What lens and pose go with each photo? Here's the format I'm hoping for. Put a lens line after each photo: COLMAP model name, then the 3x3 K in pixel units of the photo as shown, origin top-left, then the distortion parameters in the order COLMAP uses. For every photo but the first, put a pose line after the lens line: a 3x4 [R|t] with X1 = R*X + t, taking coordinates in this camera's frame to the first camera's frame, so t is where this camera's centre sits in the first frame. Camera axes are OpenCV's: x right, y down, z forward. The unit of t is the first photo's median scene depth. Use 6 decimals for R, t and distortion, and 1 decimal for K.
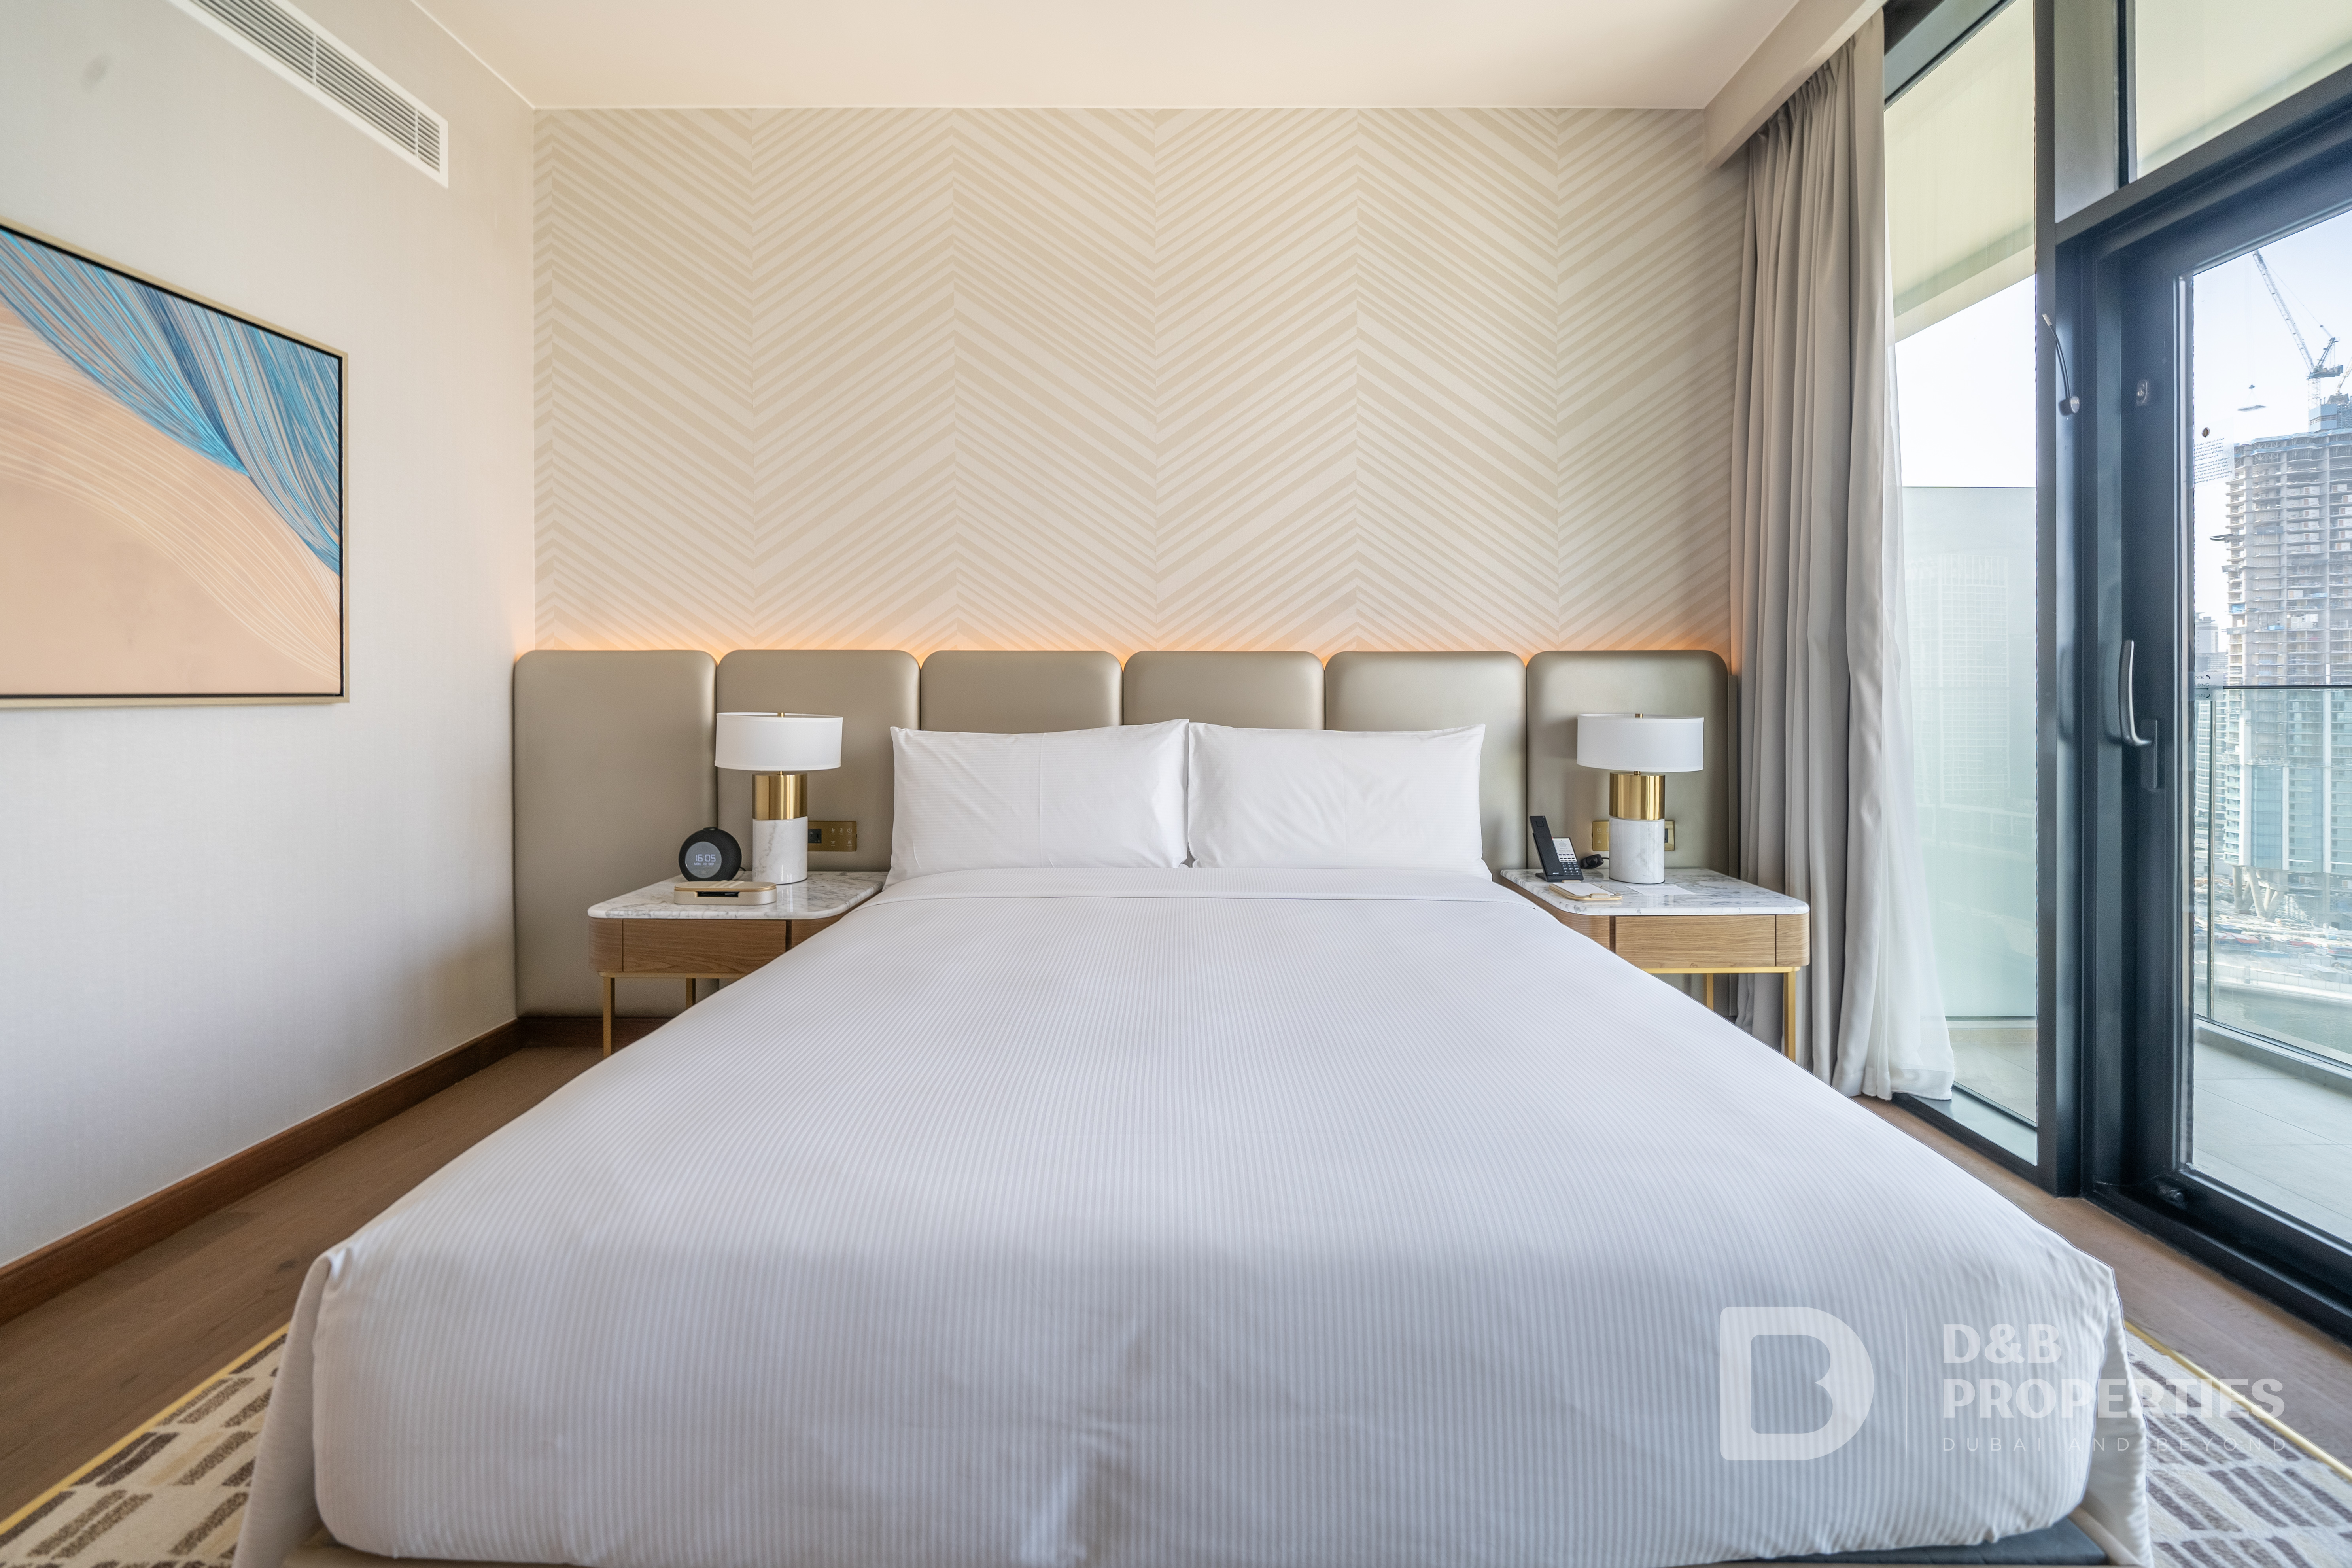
lens RADIAL K [[899.8, 0, 1200.8], [0, 899.8, 699.9], [0, 0, 1]] dist [-0.000971, -0.000519]
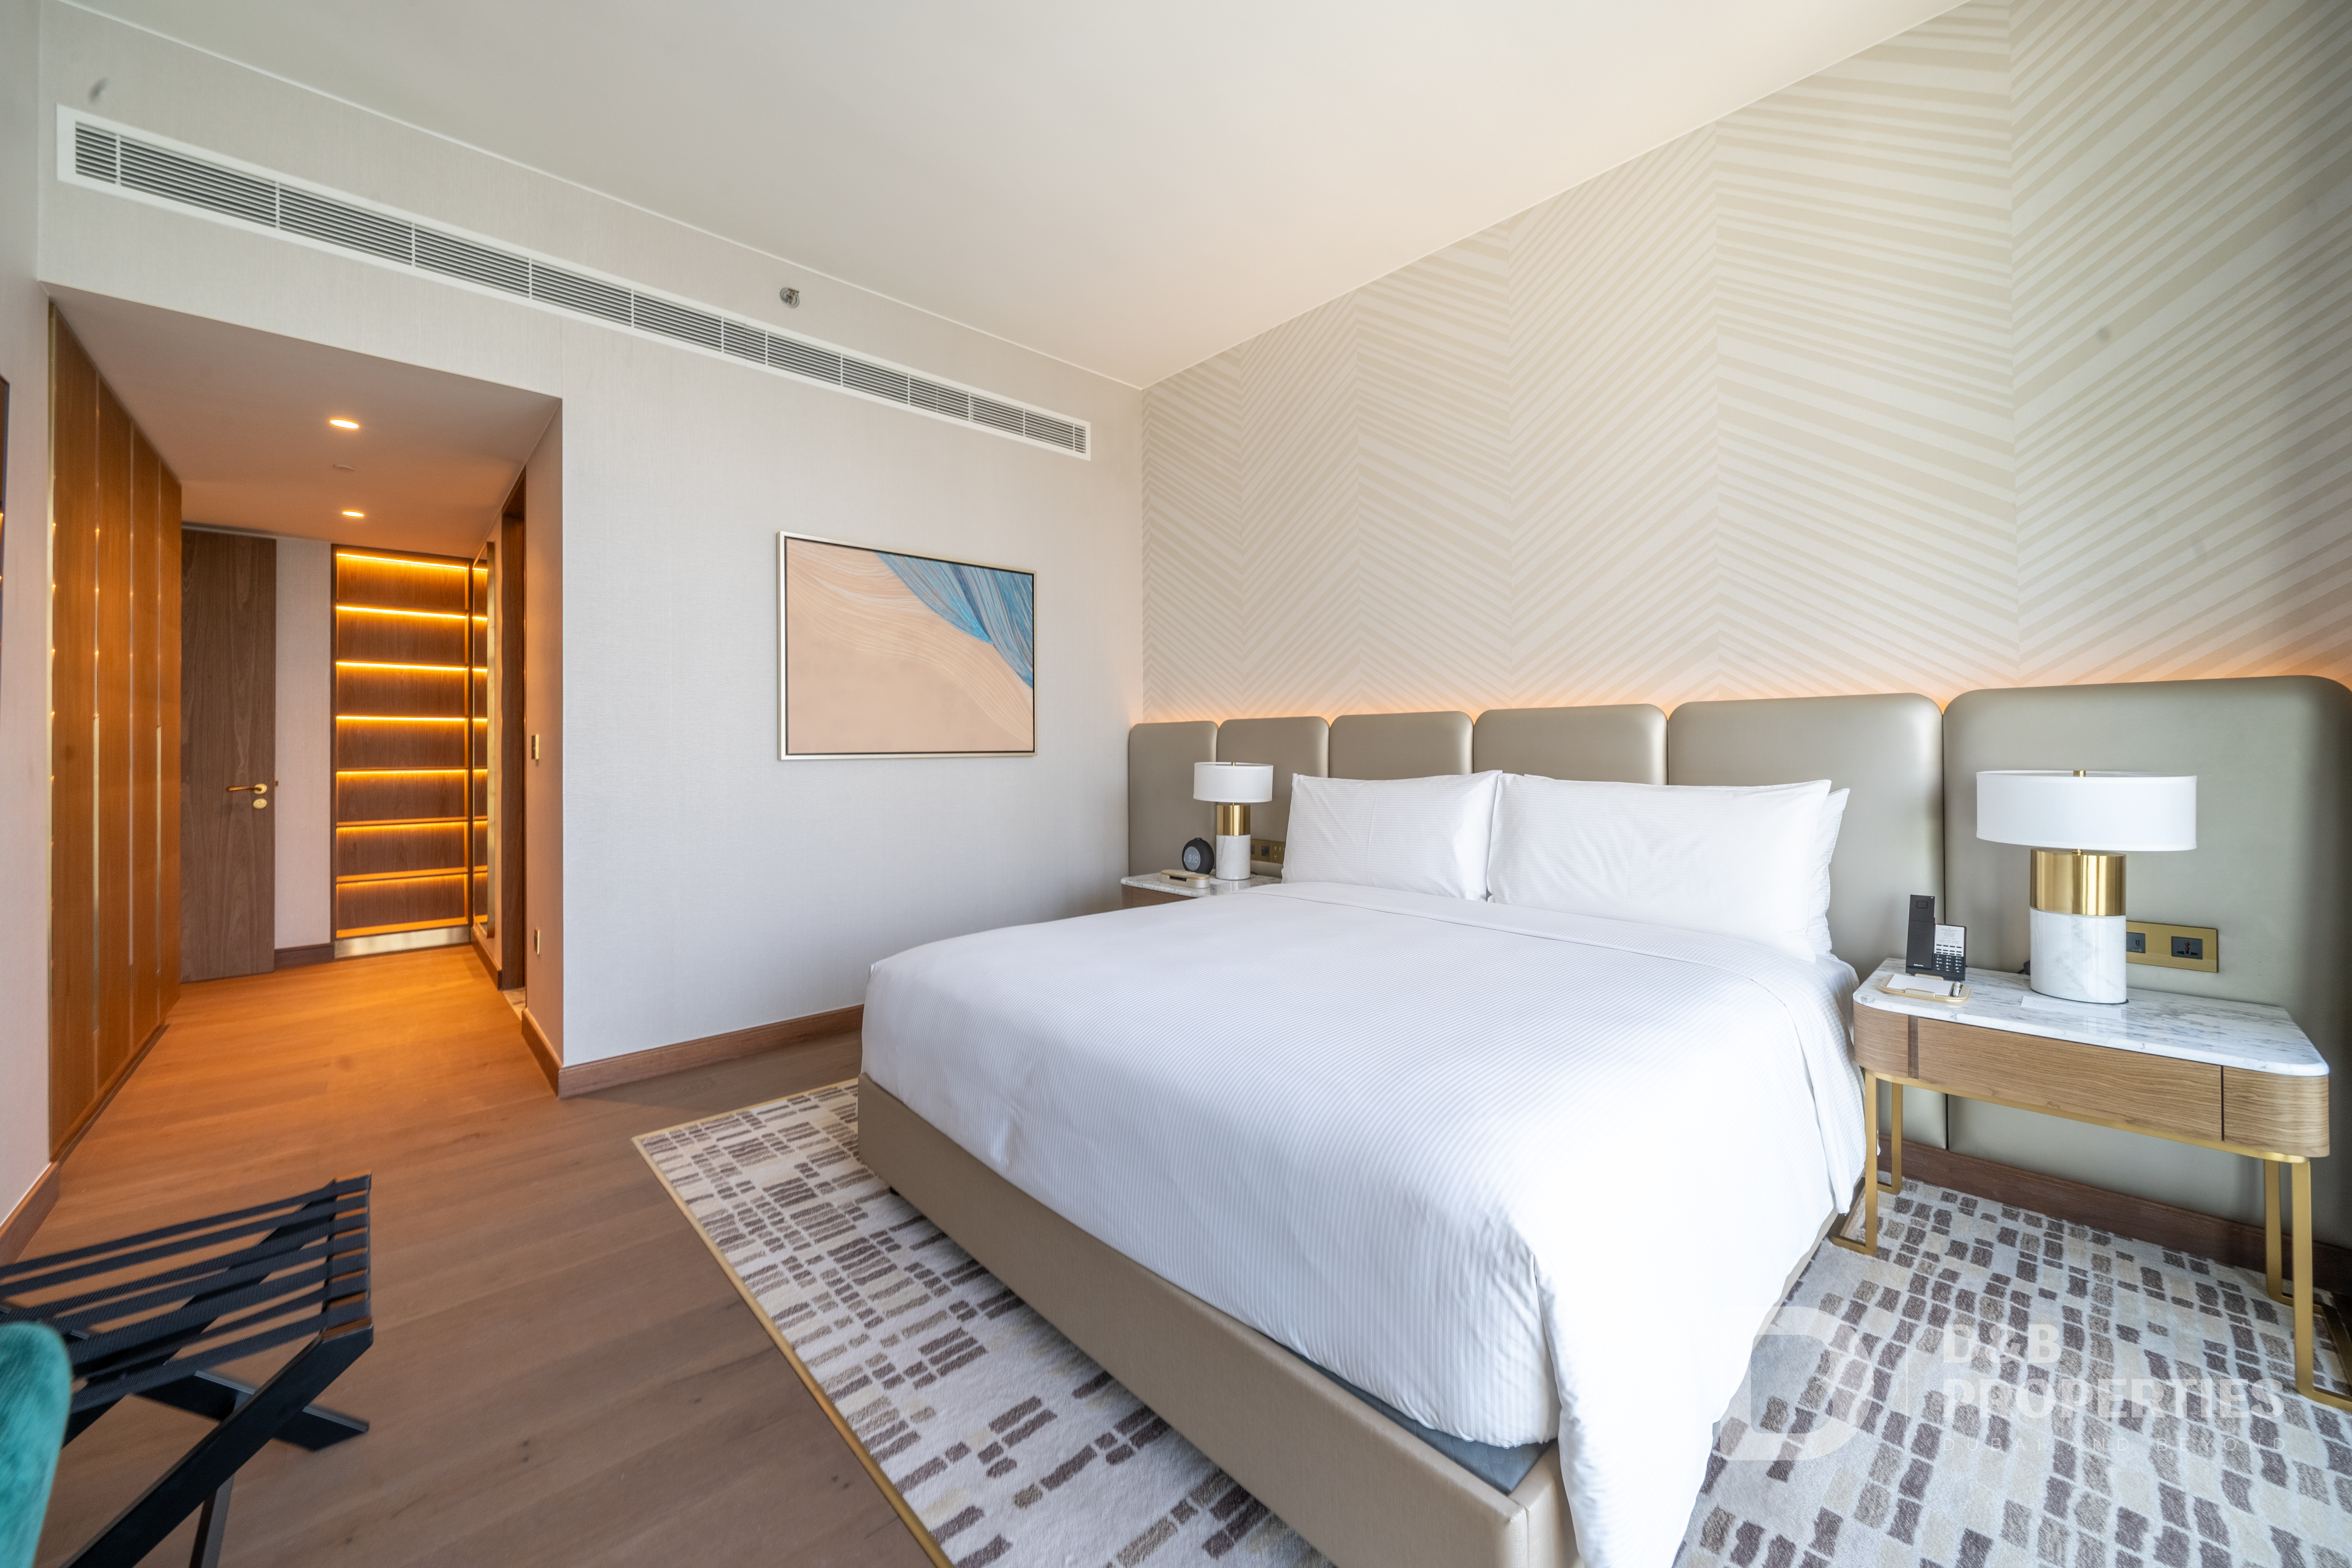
lens RADIAL K [[882.0, 0, 1183.1], [0, 882.0, 750.4], [0, 0, 1]] dist [-0.006215, 0.000117]
pose [[0.679344, -0.003941, -0.733809, 0.474045], [0.001365, 0.999991, -0.004106, 0.000479], [0.733818, 0.001788, 0.679343, -0.025980]]
